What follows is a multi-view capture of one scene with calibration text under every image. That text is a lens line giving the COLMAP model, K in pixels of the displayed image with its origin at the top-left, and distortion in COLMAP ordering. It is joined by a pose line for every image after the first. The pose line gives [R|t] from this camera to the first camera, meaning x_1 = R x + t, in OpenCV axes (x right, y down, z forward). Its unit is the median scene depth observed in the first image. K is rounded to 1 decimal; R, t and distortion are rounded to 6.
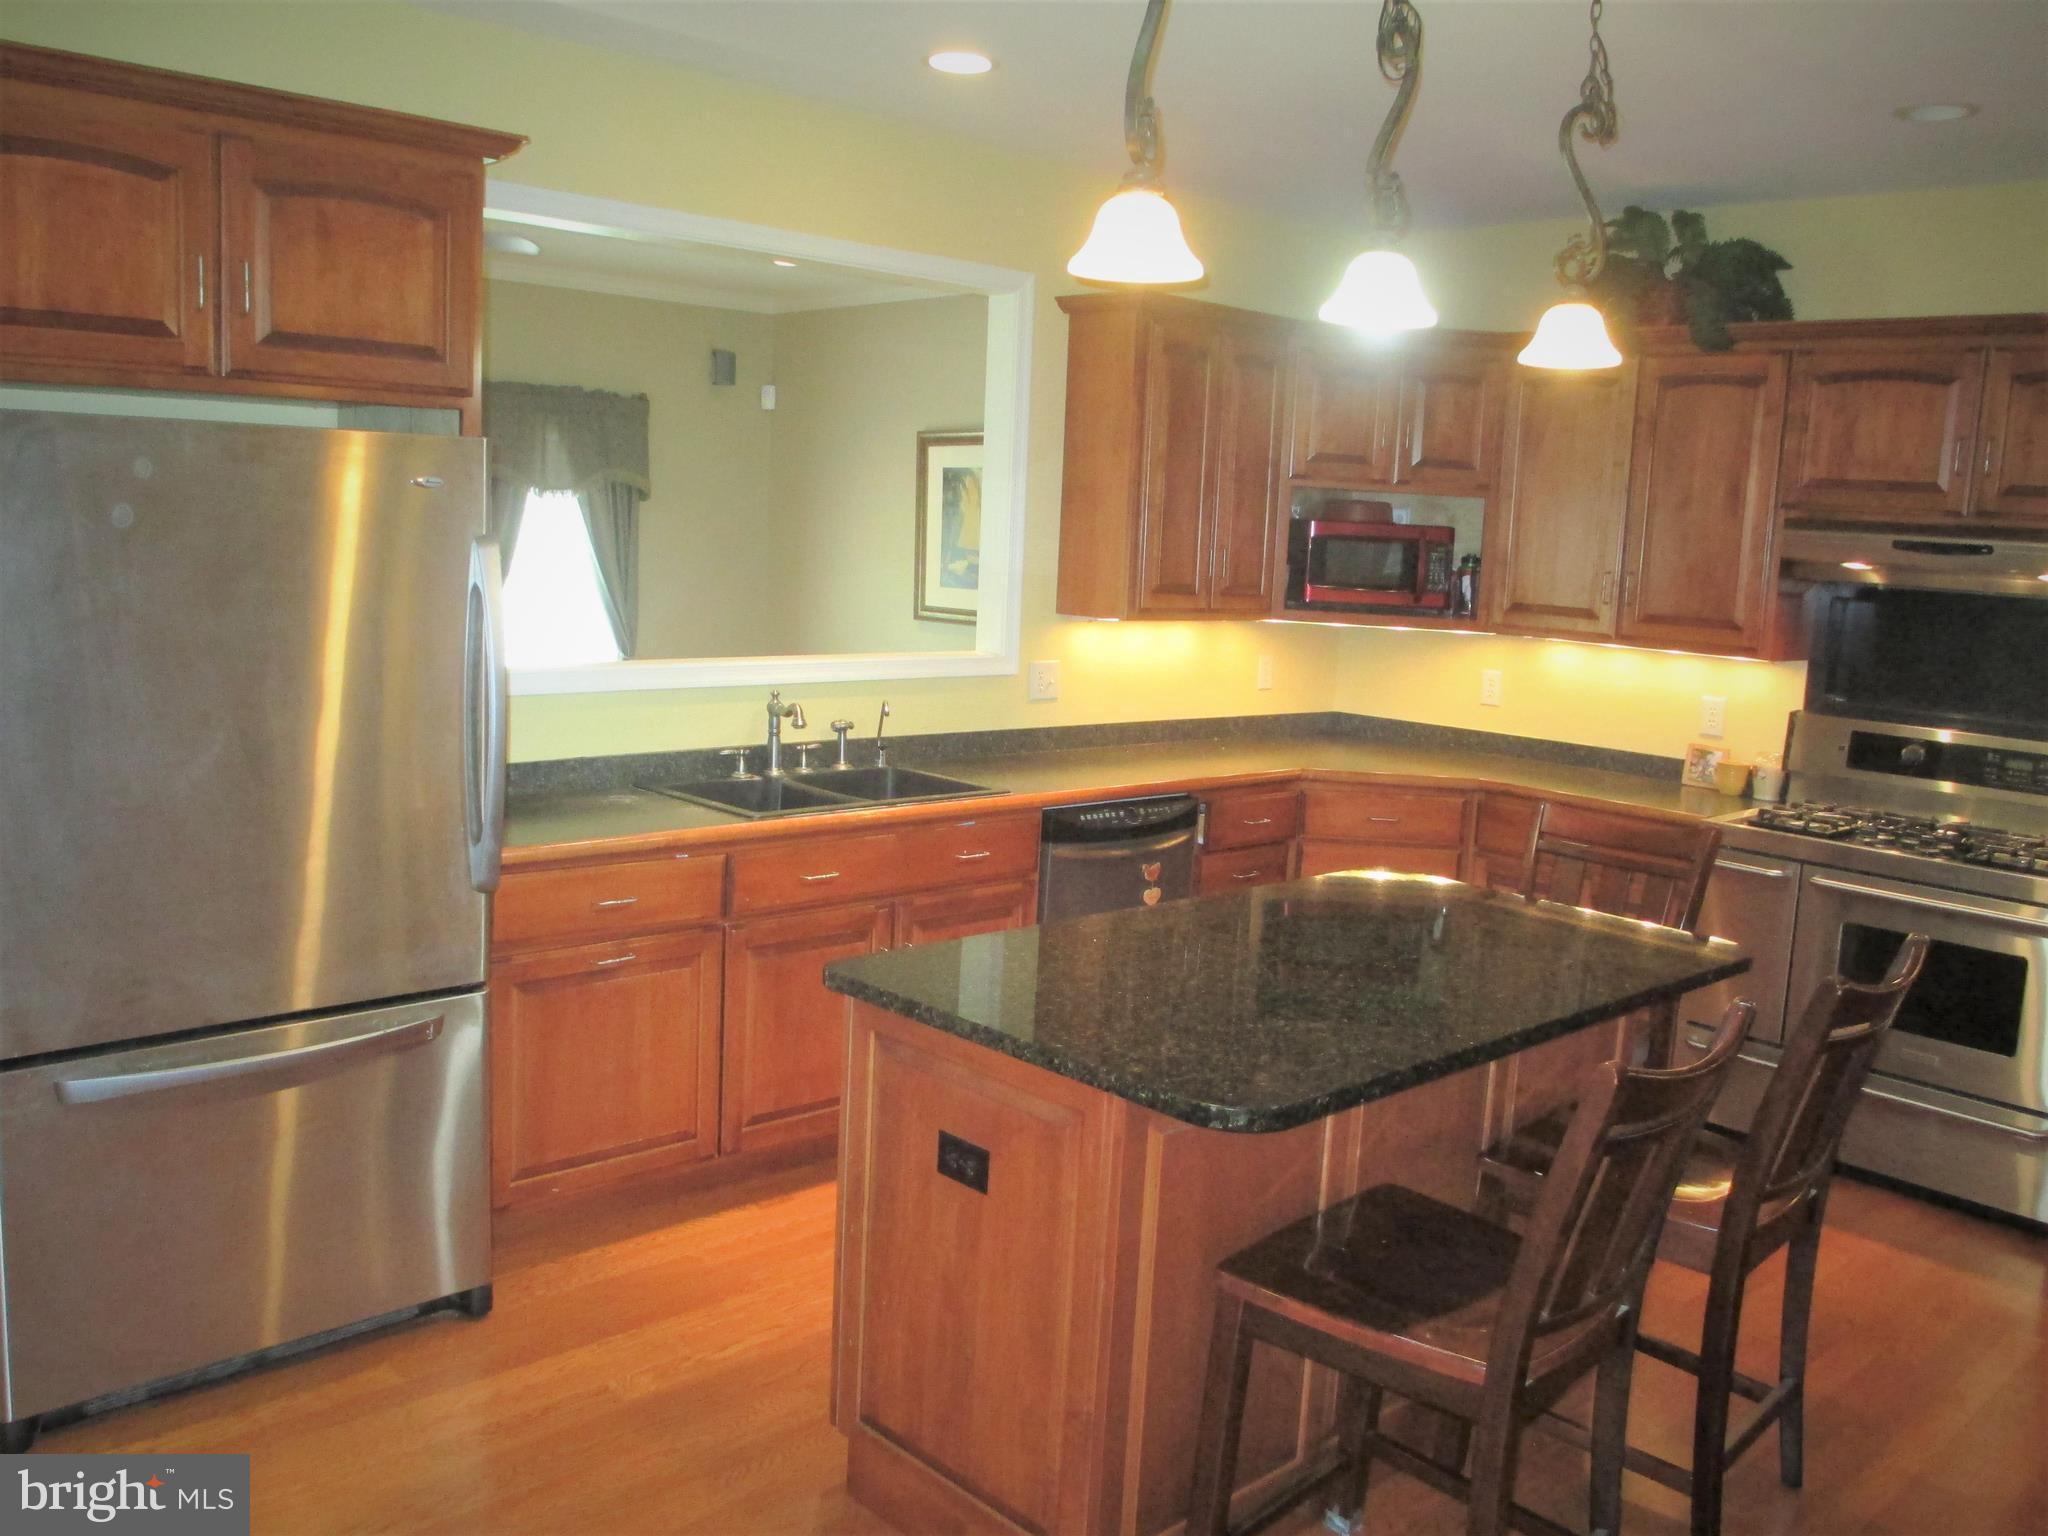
lens RADIAL K [[1720.7, 0, 1083.6], [0, 1720.7, 726.6], [0, 0, 1]] dist [-0.013005, 0.005068]
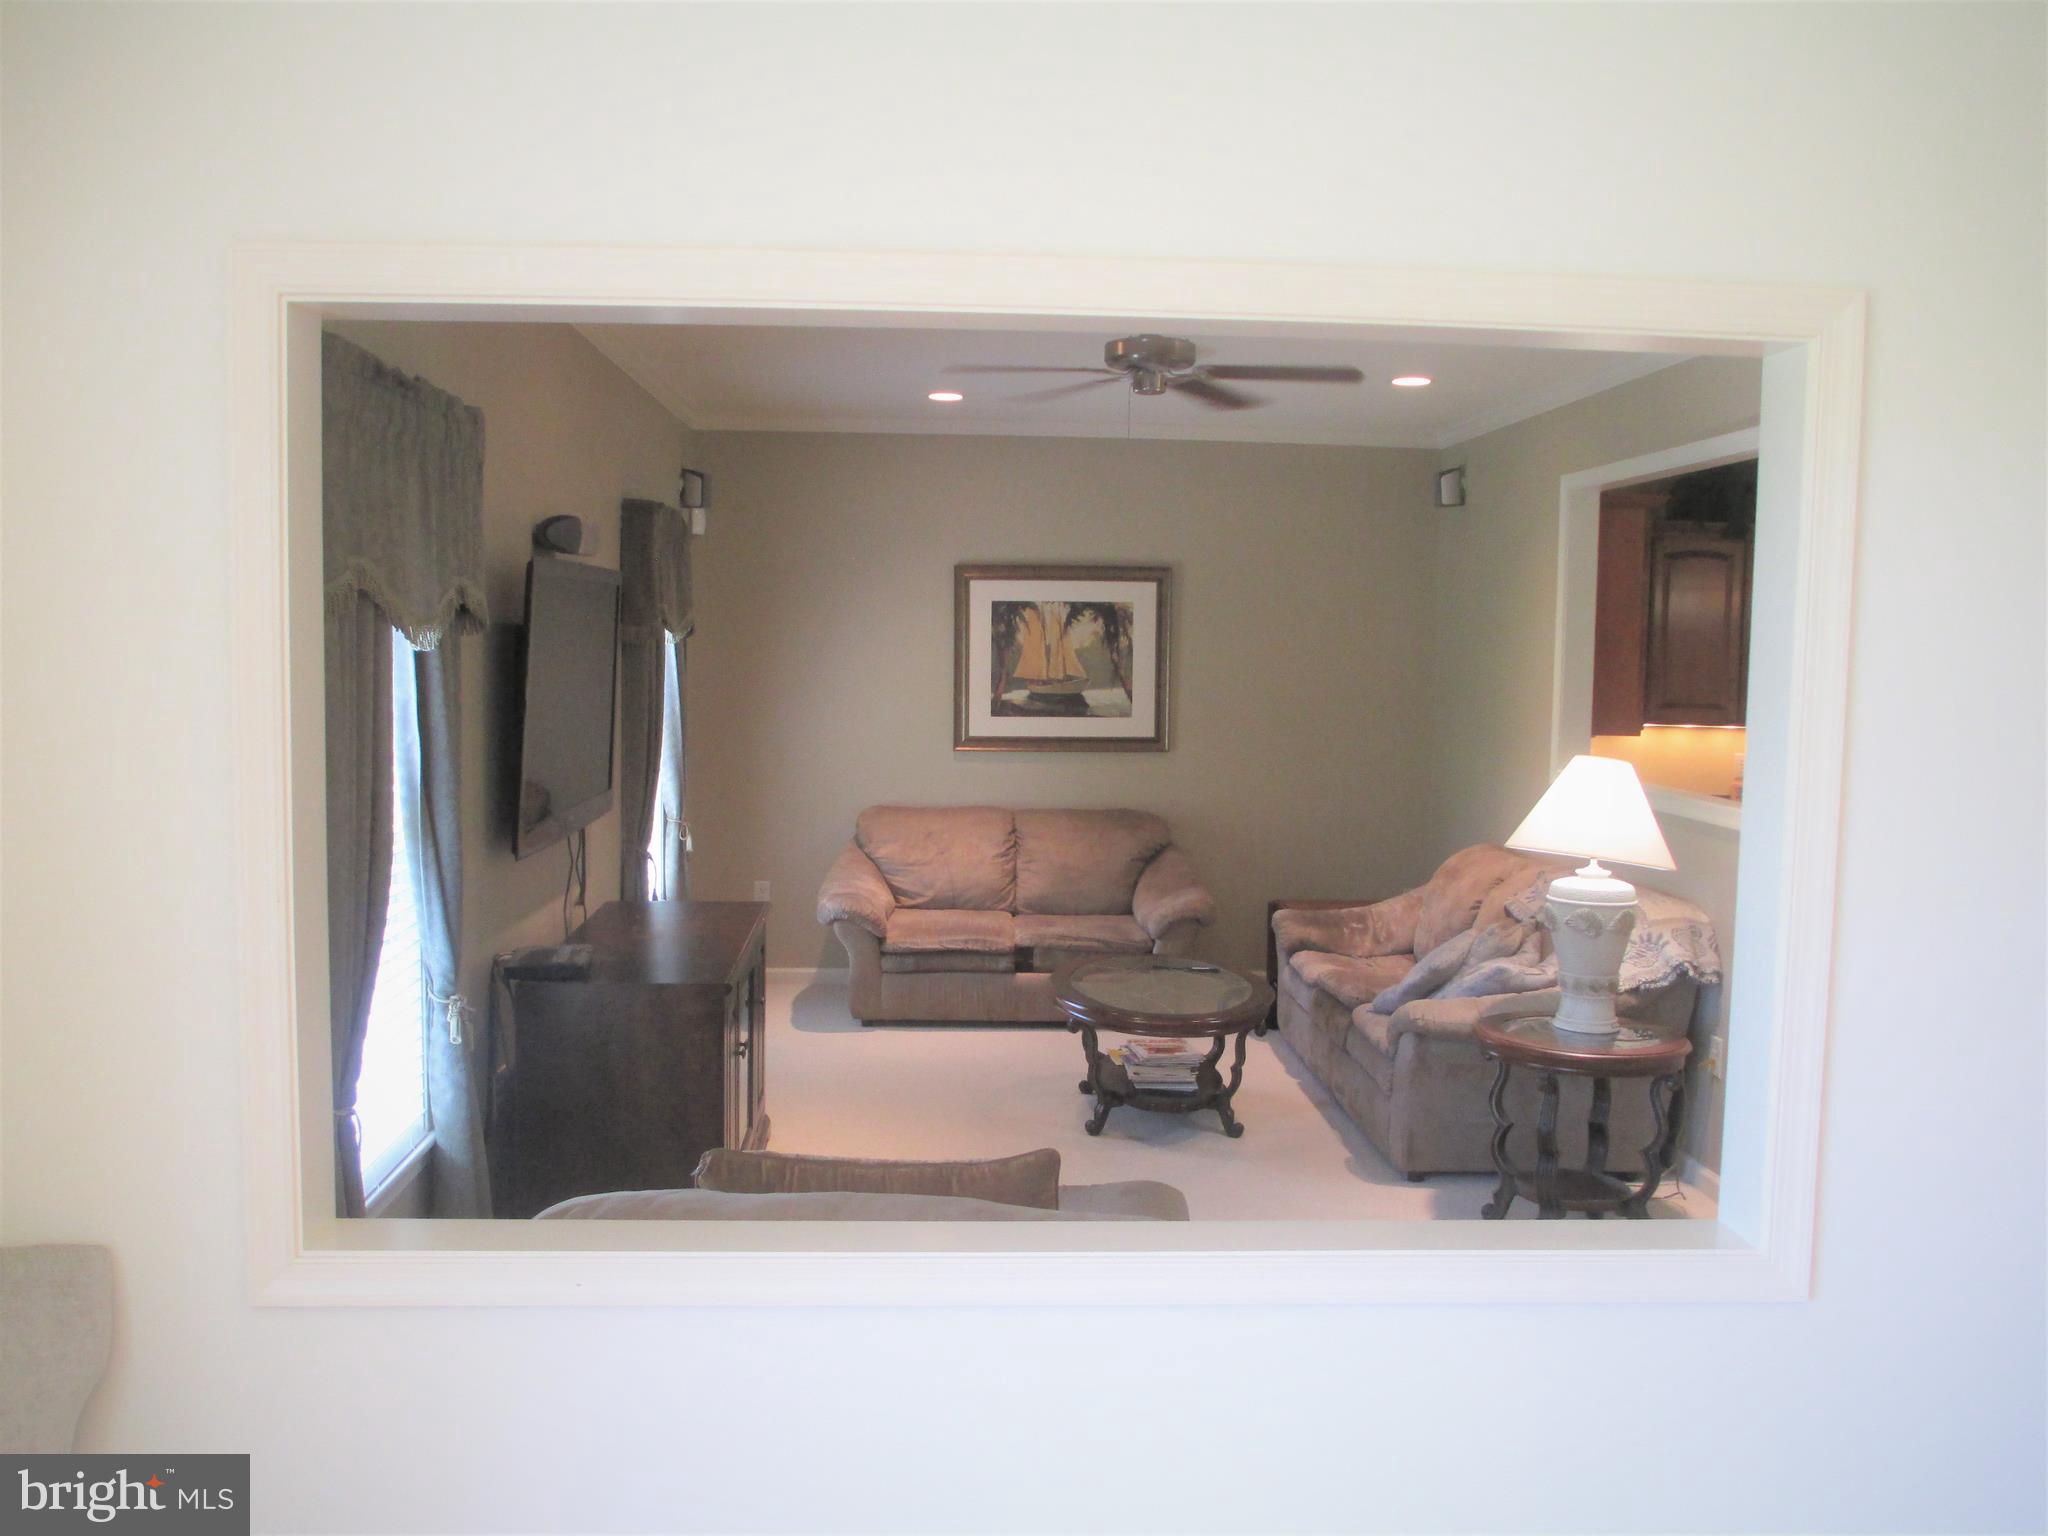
lens RADIAL K [[1679.7, 0, 1021.0], [0, 1679.7, 738.0], [0, 0, 1]] dist [-0.040381, 0.003372]
pose [[0.654069, -0.083082, 0.751859, -1.340907], [0.096925, 0.994962, 0.025627, -0.149772], [-0.750200, 0.056112, 0.658826, 0.536556]]
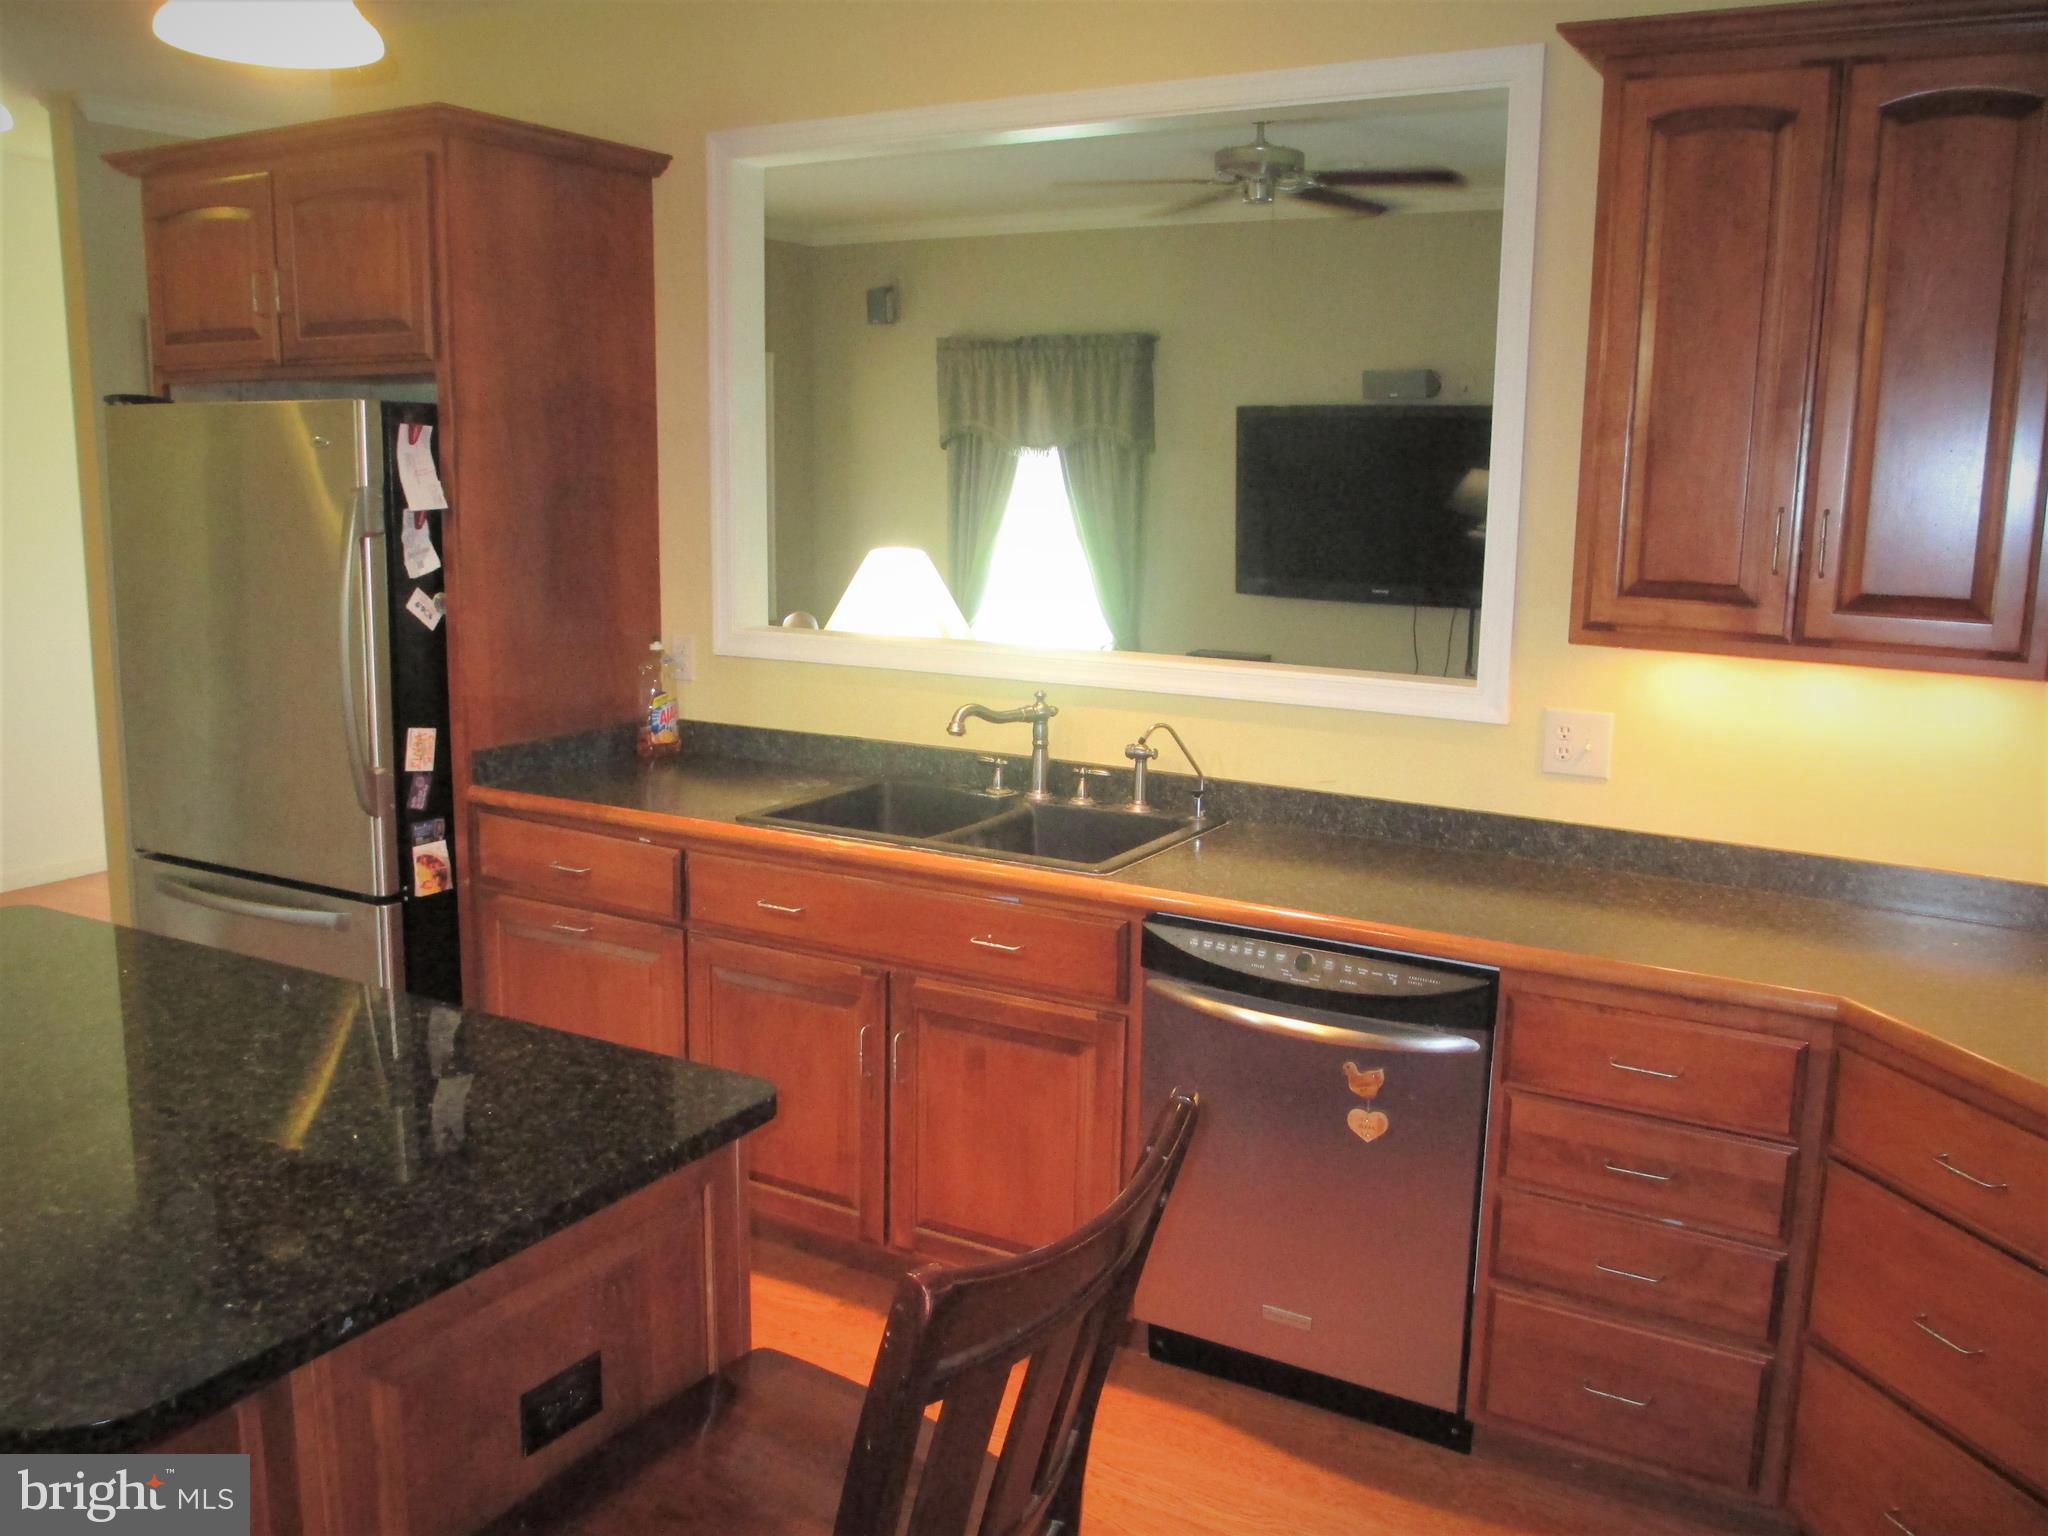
lens RADIAL K [[1676.3, 0, 1053.4], [0, 1676.3, 740.5], [0, 0, 1]] dist [-0.082722, 0.007466]
pose [[0.277305, 0.107793, -0.954716, 0.519592], [-0.117455, 0.990037, 0.077665, -0.055195], [0.953575, 0.090599, 0.287203, 0.741614]]
